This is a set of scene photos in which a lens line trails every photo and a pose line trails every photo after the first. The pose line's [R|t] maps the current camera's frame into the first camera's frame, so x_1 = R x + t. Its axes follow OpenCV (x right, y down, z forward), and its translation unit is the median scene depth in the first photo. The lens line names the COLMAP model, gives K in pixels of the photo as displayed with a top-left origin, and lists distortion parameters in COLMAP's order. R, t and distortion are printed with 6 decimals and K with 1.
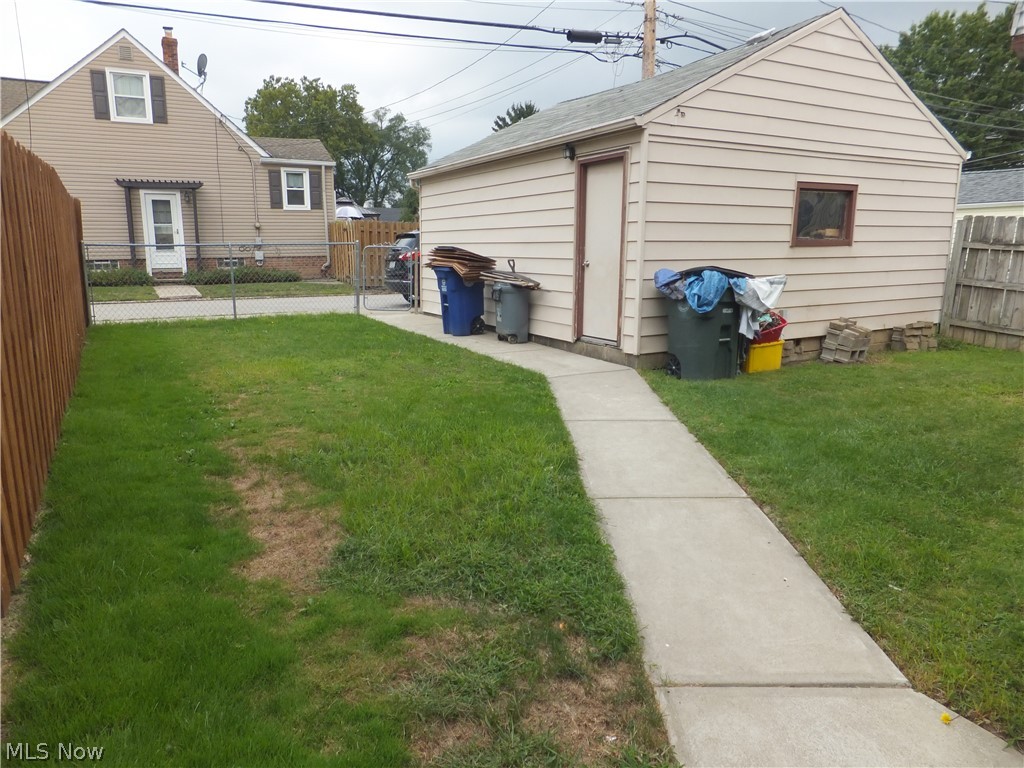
lens RADIAL K [[678.4, 0, 488.4], [0, 678.4, 380.0], [0, 0, 1]] dist [-0.006664, -0.001607]
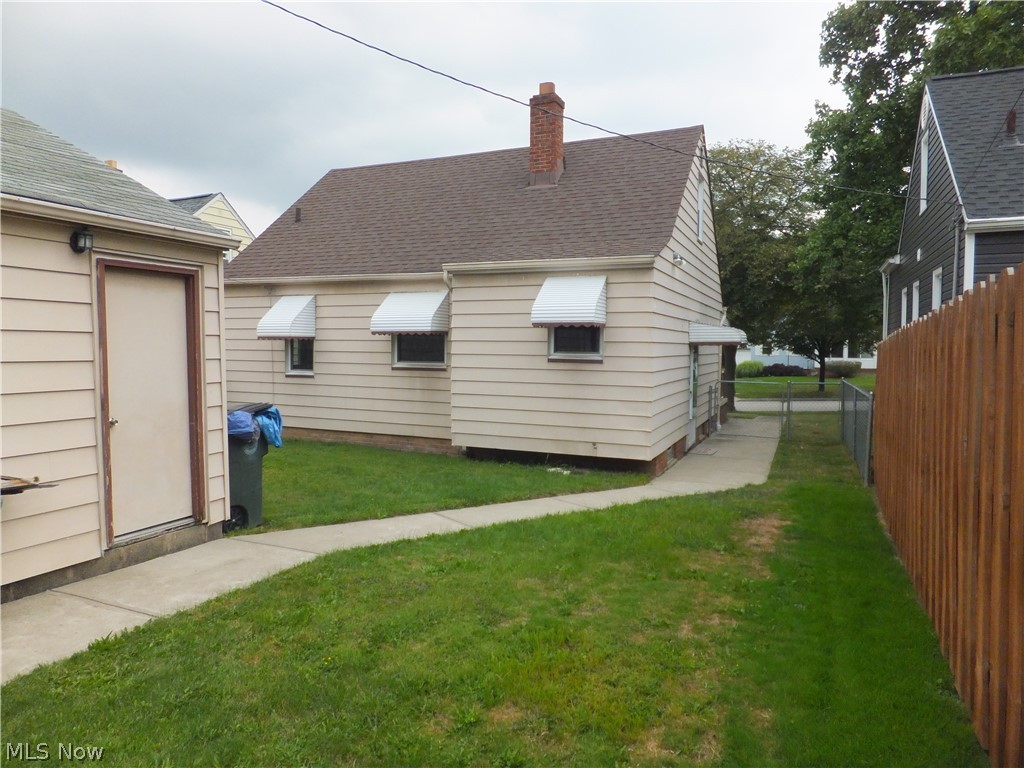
lens RADIAL K [[678.4, 0, 488.4], [0, 678.4, 380.0], [0, 0, 1]] dist [-0.006664, -0.001607]
pose [[-0.596754, -0.030612, 0.801840, -0.563632], [0.162146, 0.974058, 0.157860, -0.253458], [-0.785872, 0.224219, -0.576309, 1.087436]]
